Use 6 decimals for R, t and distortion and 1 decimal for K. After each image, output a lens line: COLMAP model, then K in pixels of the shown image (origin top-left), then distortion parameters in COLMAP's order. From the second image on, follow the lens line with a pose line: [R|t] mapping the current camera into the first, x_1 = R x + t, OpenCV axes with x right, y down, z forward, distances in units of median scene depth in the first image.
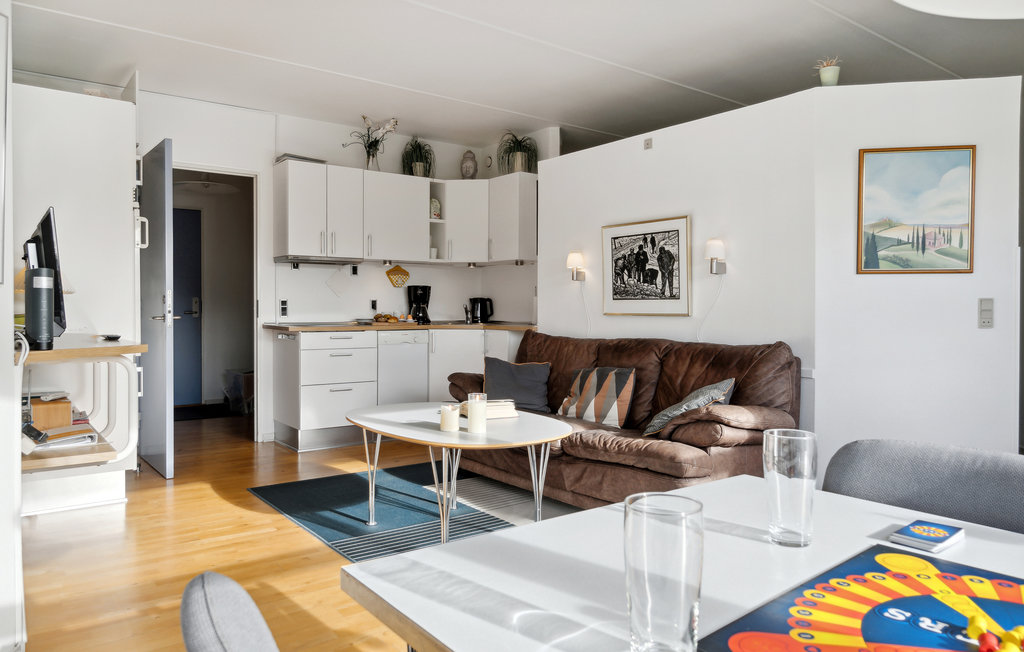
lens RADIAL K [[688.3, 0, 501.7], [0, 688.3, 313.5], [0, 0, 1]] dist [0.002945, 0.001984]
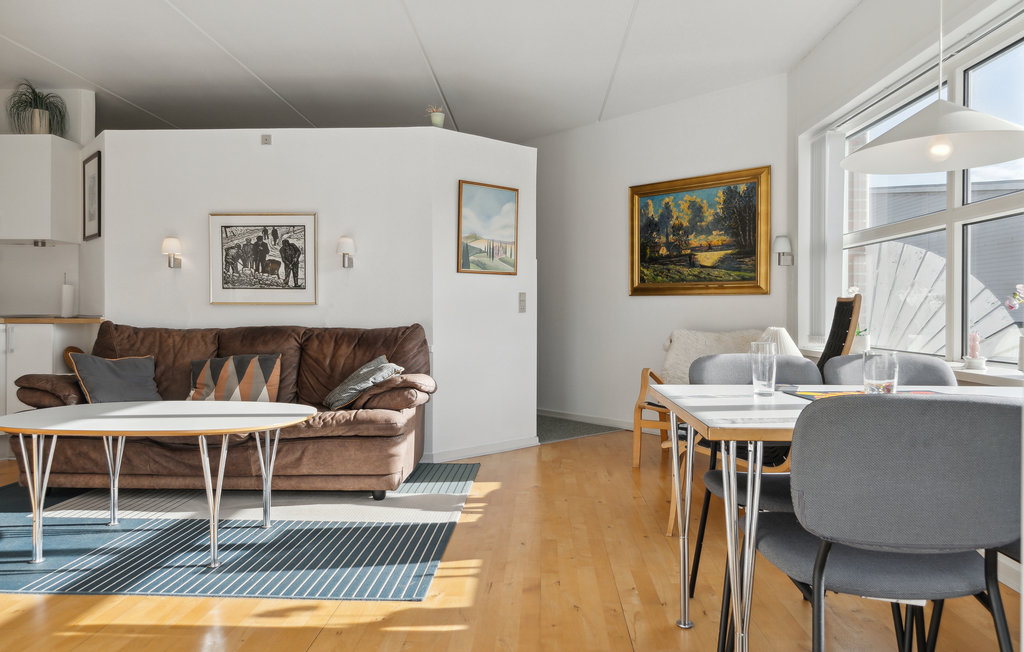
lens RADIAL K [[688.3, 0, 501.7], [0, 688.3, 313.5], [0, 0, 1]] dist [0.002945, 0.001984]
pose [[0.634643, -0.002632, 0.772801, -0.374326], [0.003963, 0.999992, 0.000151, 0.018198], [-0.772796, 0.002966, 0.634648, 0.066905]]
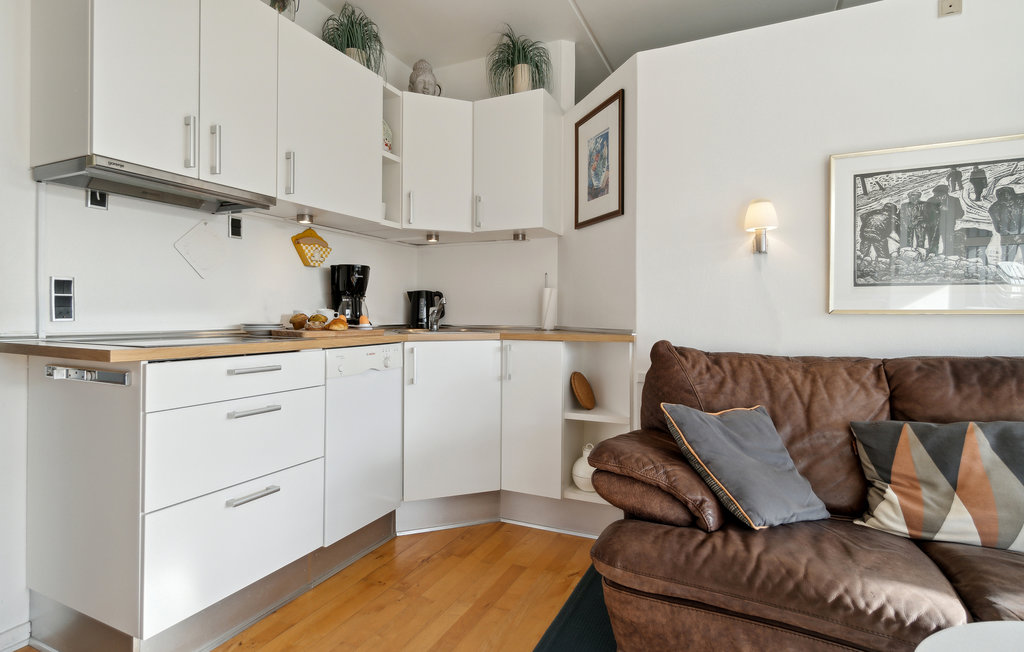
lens RADIAL K [[515.8, 0, 510.1], [0, 515.8, 313.1], [0, 0, 1]] dist [0.001474, 0.000216]
pose [[0.881889, 0.000725, 0.471457, -0.305270], [0.003149, 0.999967, -0.007429, 0.004435], [-0.471447, 0.008036, 0.881858, 0.817858]]
